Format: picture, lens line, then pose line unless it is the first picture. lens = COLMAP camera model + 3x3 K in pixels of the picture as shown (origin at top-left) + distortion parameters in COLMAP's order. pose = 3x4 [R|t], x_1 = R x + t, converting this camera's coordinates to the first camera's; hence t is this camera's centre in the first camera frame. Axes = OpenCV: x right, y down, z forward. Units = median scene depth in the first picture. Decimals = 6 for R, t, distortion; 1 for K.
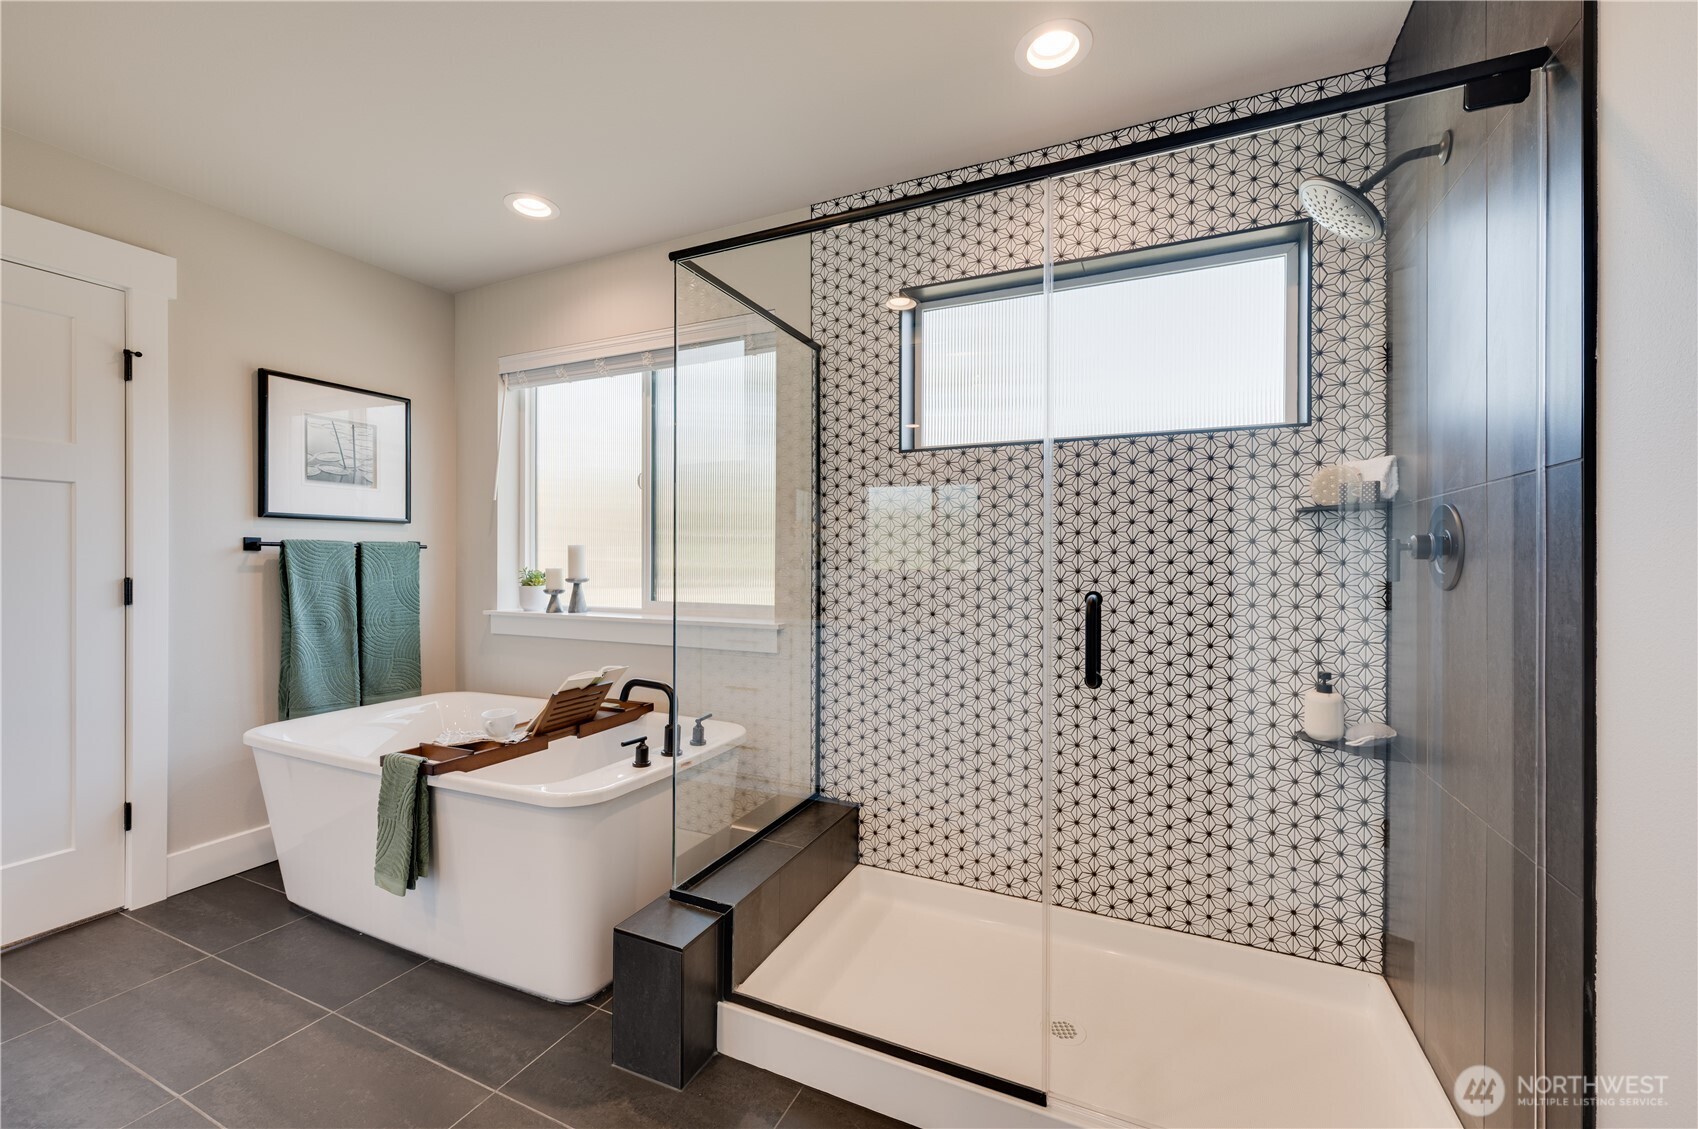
lens RADIAL K [[678.0, 0, 848.8], [0, 678.0, 562.5], [0, 0, 1]] dist [0.000406, 0.000012]
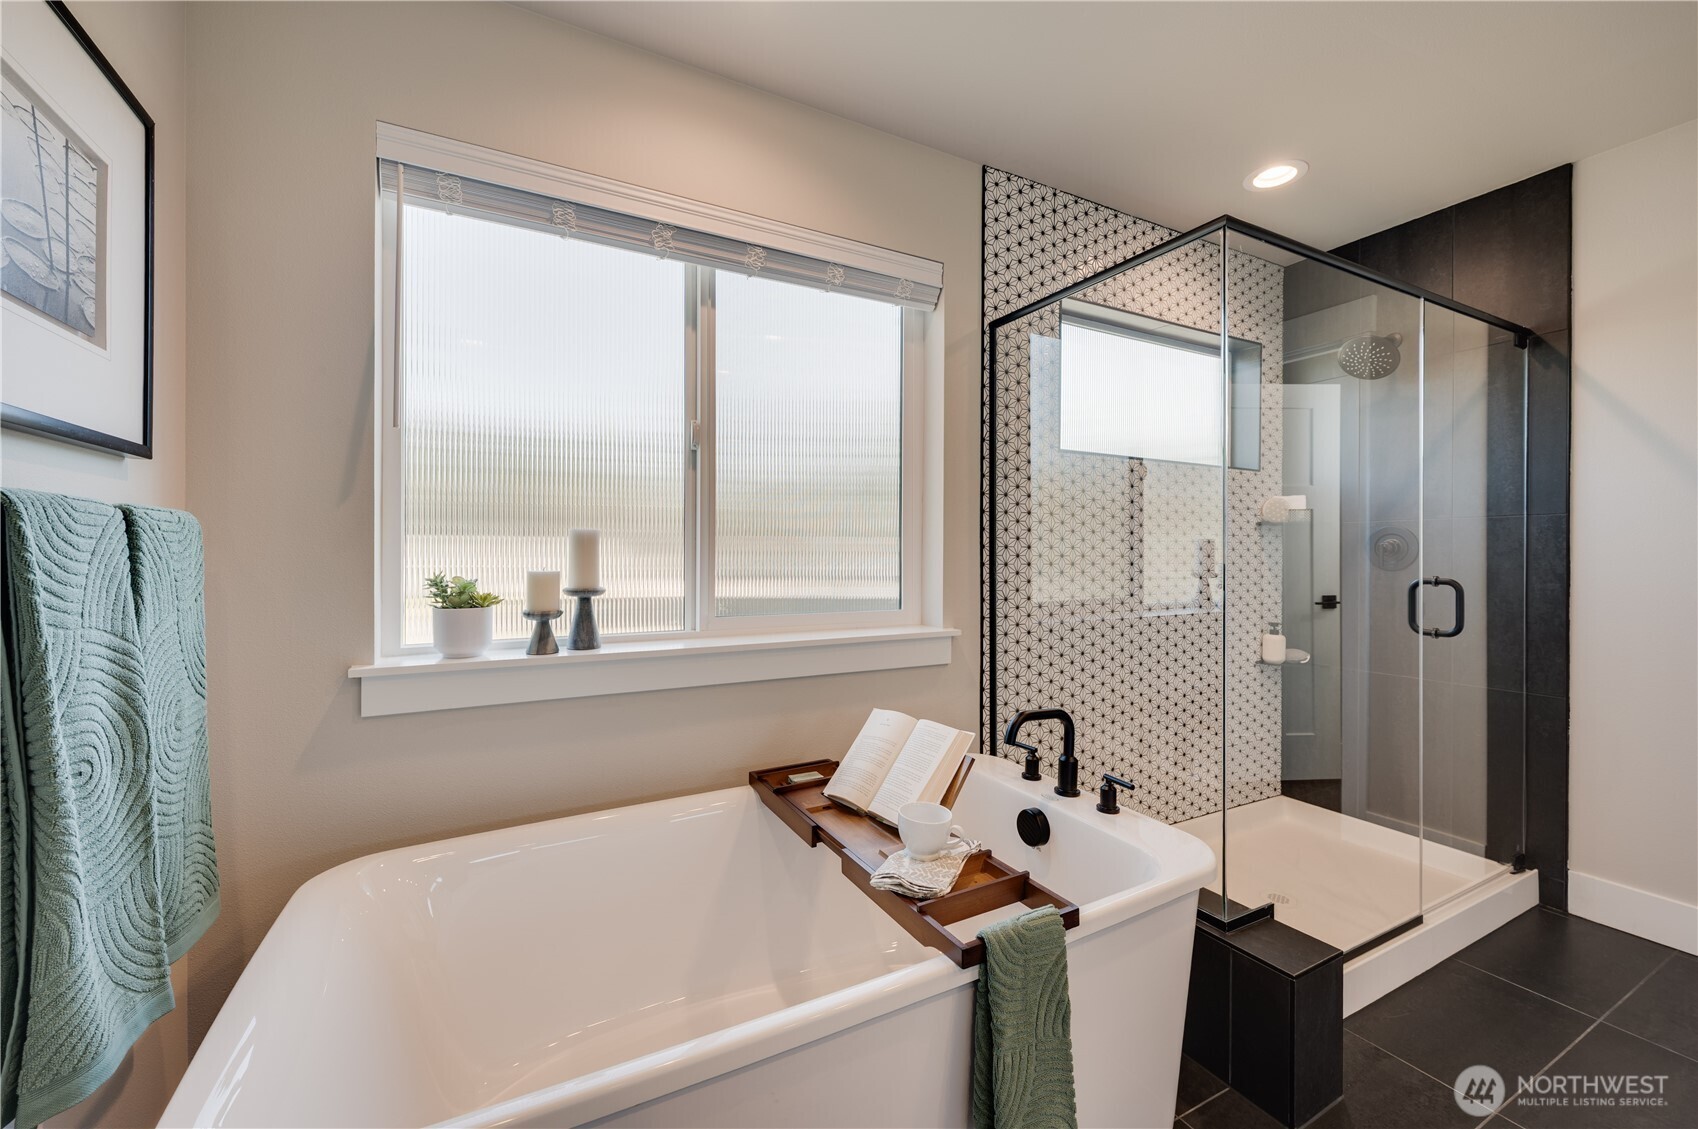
lens RADIAL K [[678.0, 0, 848.8], [0, 678.0, 562.5], [0, 0, 1]] dist [0.000406, 0.000012]
pose [[0.608413, -0.011100, 0.793543, -0.718407], [0.003692, 0.999931, 0.011157, -0.004033], [-0.793612, -0.003859, 0.608412, 0.478388]]
